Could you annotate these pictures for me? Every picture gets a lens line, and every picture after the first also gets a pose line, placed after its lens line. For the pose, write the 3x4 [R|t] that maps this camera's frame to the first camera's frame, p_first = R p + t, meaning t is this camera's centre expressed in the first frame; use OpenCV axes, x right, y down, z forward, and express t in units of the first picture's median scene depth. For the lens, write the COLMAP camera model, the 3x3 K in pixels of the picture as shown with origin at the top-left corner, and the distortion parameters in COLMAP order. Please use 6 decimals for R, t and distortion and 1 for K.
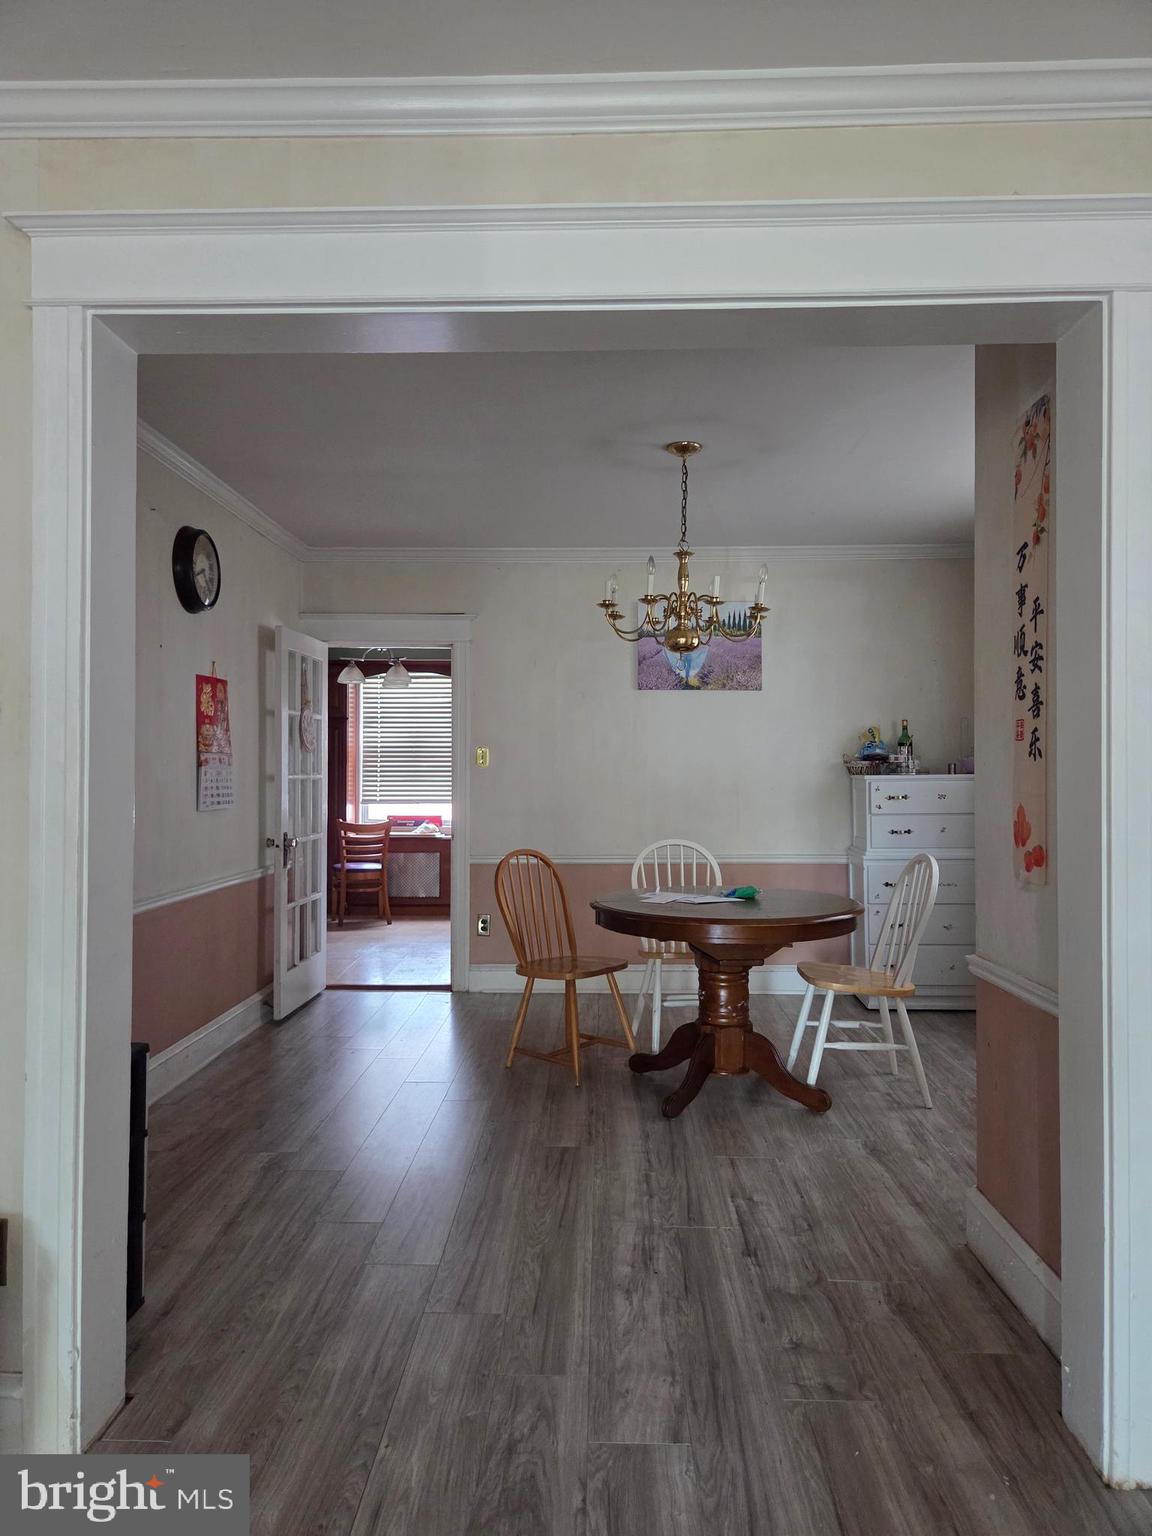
lens RADIAL K [[1022.2, 0, 576.6], [0, 1022.2, 764.2], [0, 0, 1]] dist [0.075953, -0.064335]
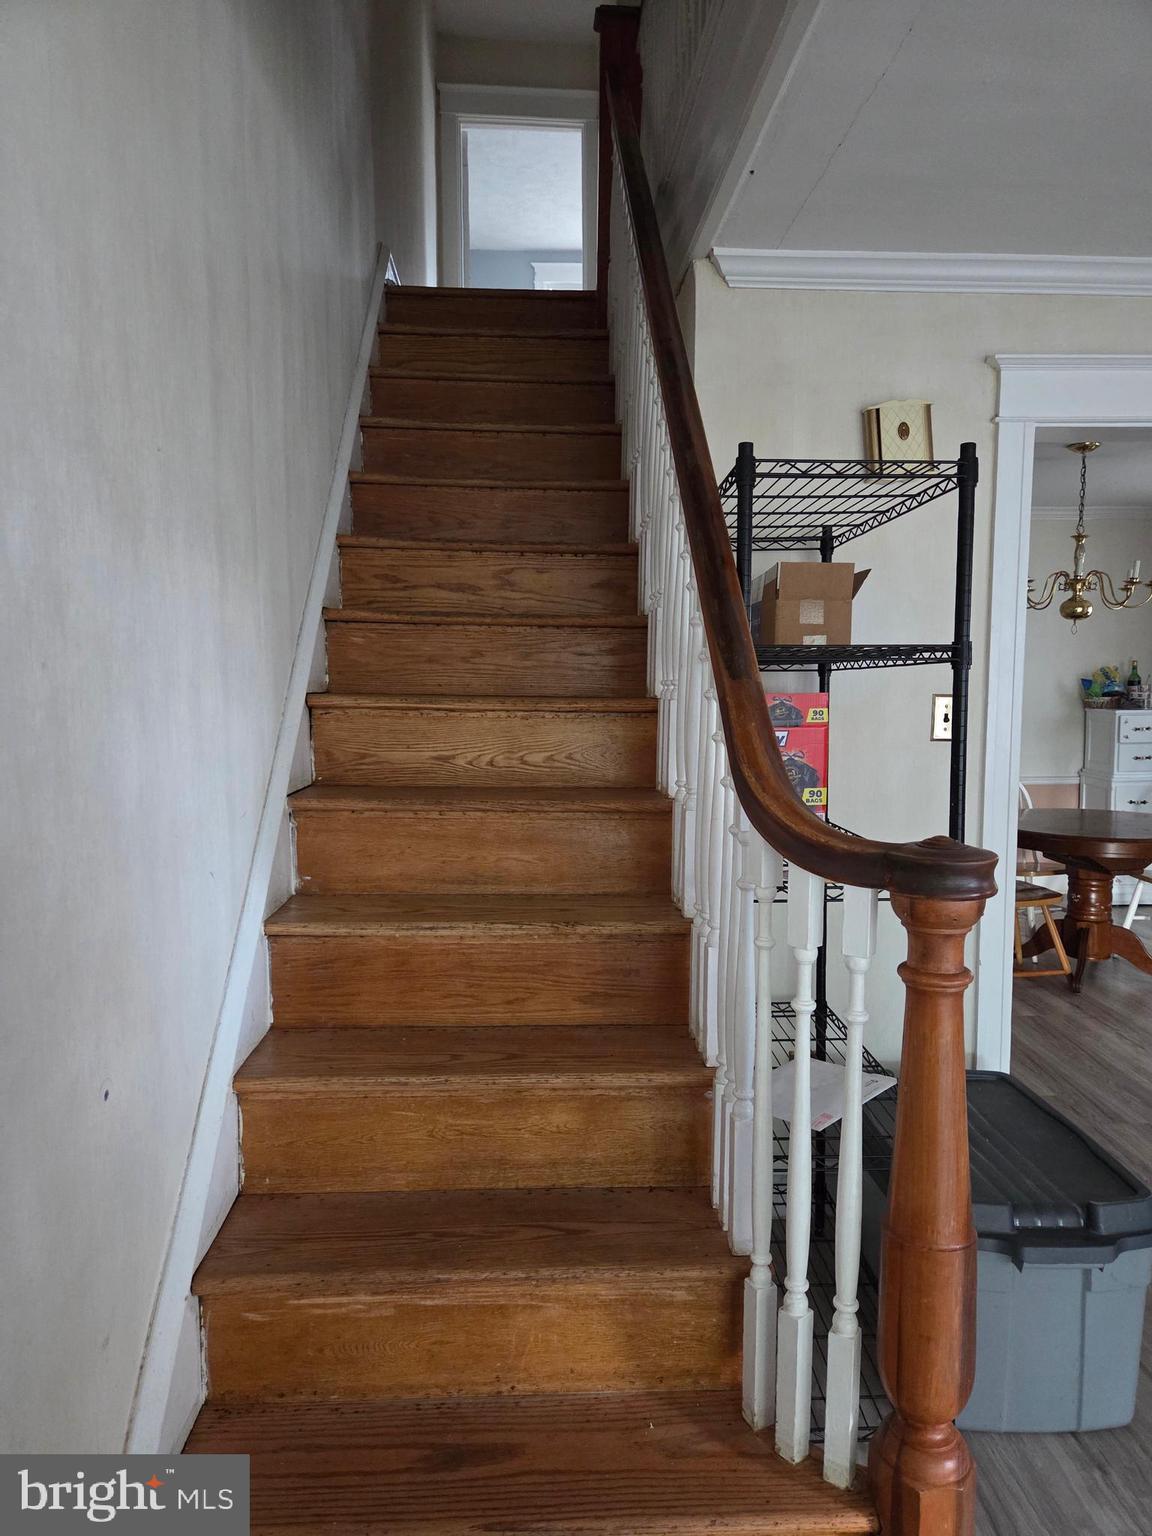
lens RADIAL K [[1022.2, 0, 576.6], [0, 1022.2, 764.2], [0, 0, 1]] dist [0.075953, -0.064335]
pose [[0.996963, -0.009569, 0.077288, -0.437353], [0.002198, 0.995485, 0.094896, -0.042724], [-0.077847, -0.094438, 0.992482, -0.138281]]
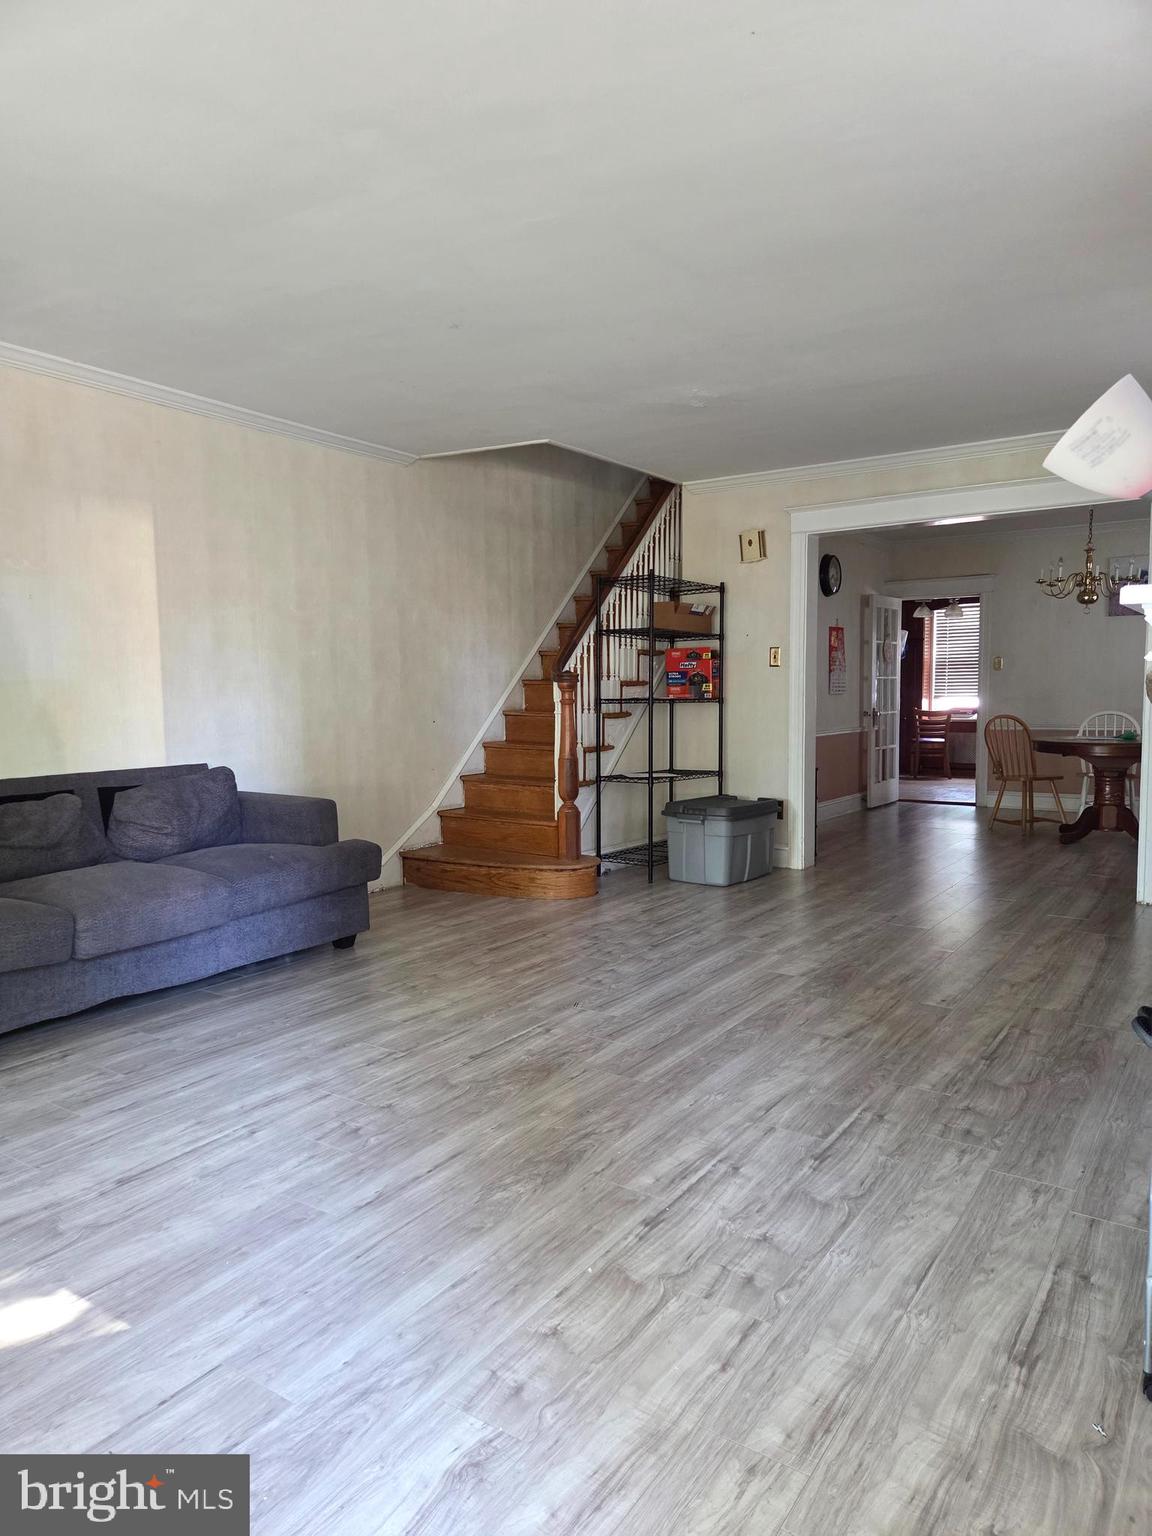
lens RADIAL K [[1022.2, 0, 576.6], [0, 1022.2, 764.2], [0, 0, 1]] dist [0.075953, -0.064335]
pose [[0.838618, 0.030390, -0.543871, 0.270098], [0.016438, 0.996576, 0.081032, 0.008902], [0.544472, -0.076895, 0.835247, -0.820620]]
